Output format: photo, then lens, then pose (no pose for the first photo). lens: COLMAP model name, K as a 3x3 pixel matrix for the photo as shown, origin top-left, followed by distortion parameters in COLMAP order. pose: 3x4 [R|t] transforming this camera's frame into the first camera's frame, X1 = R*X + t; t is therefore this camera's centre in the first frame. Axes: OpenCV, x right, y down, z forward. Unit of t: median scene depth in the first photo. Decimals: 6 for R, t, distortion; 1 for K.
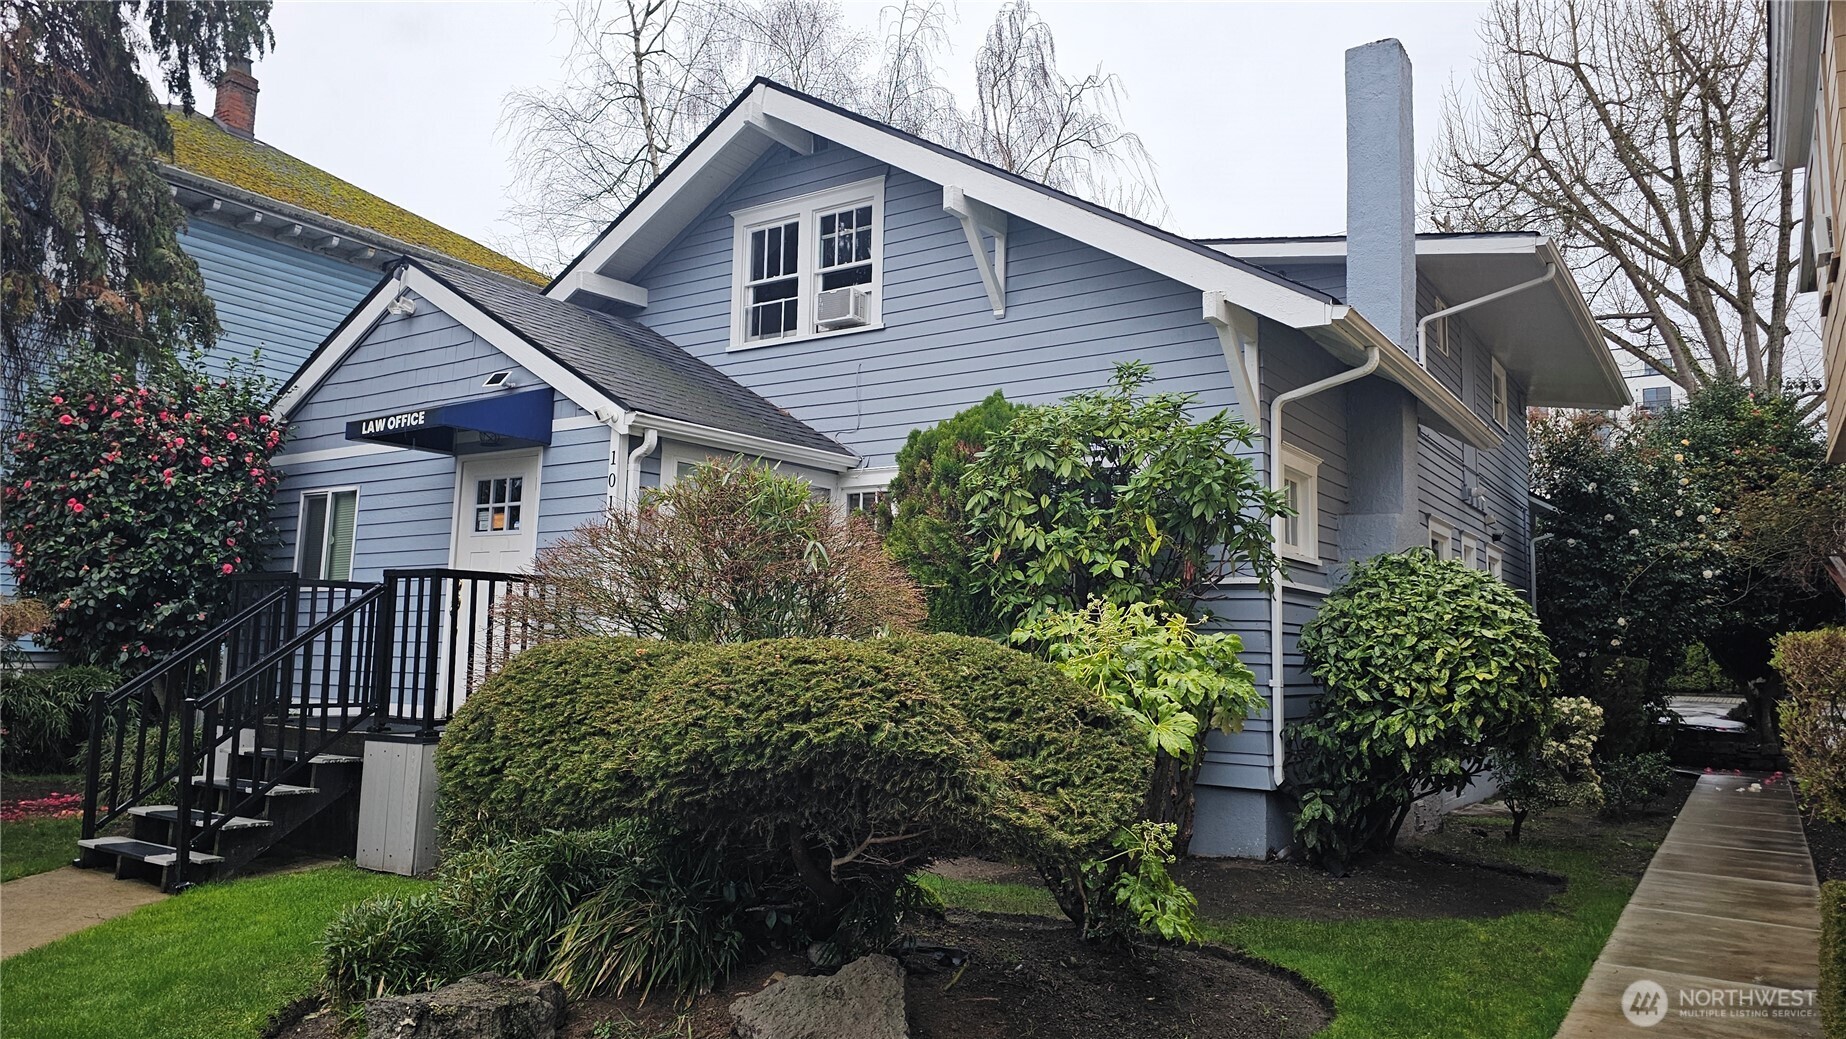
lens RADIAL K [[1241.3, 0, 918.0], [0, 1241.3, 512.5], [0, 0, 1]] dist [0.083439, -0.017421]
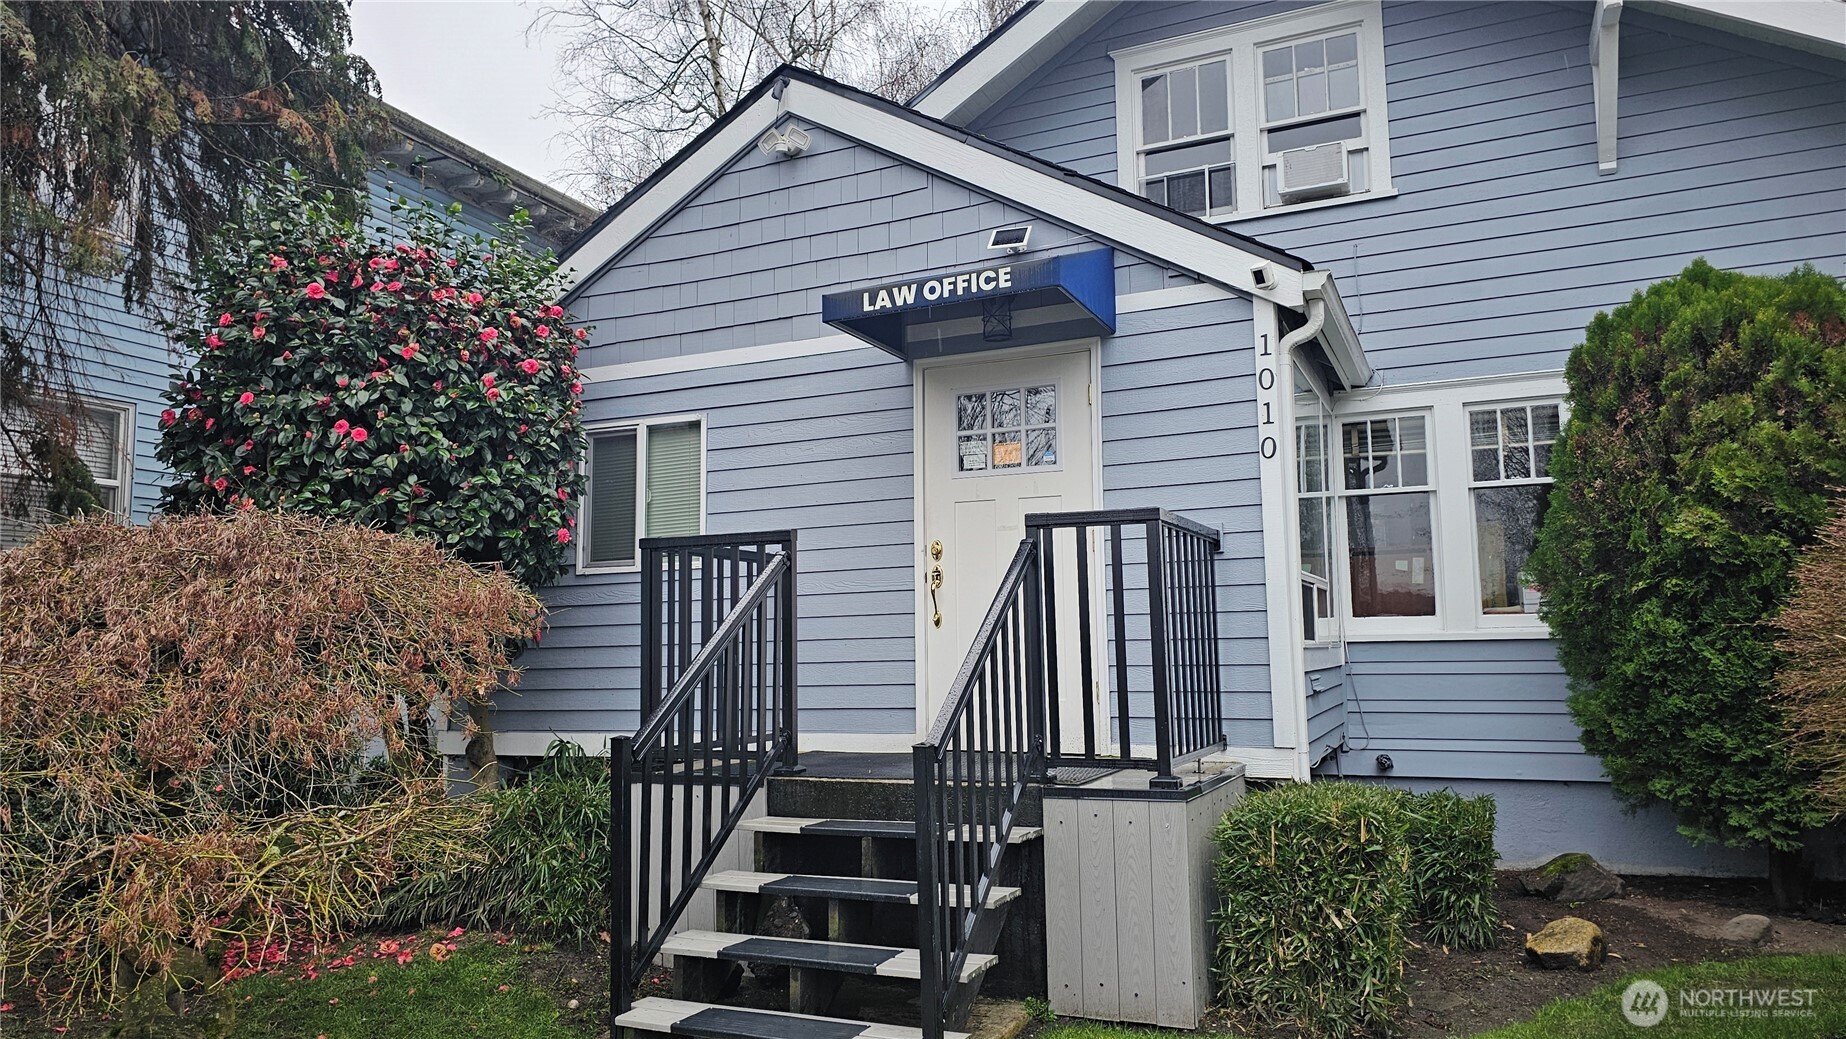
lens RADIAL K [[1241.3, 0, 936.7], [0, 1241.3, 518.5], [0, 0, 1]] dist [0.083439, -0.017421]
pose [[0.981852, -0.018900, 0.188705, -0.496294], [0.017544, 0.999807, 0.008851, 0.035023], [-0.188836, -0.005380, 0.981994, 0.359176]]
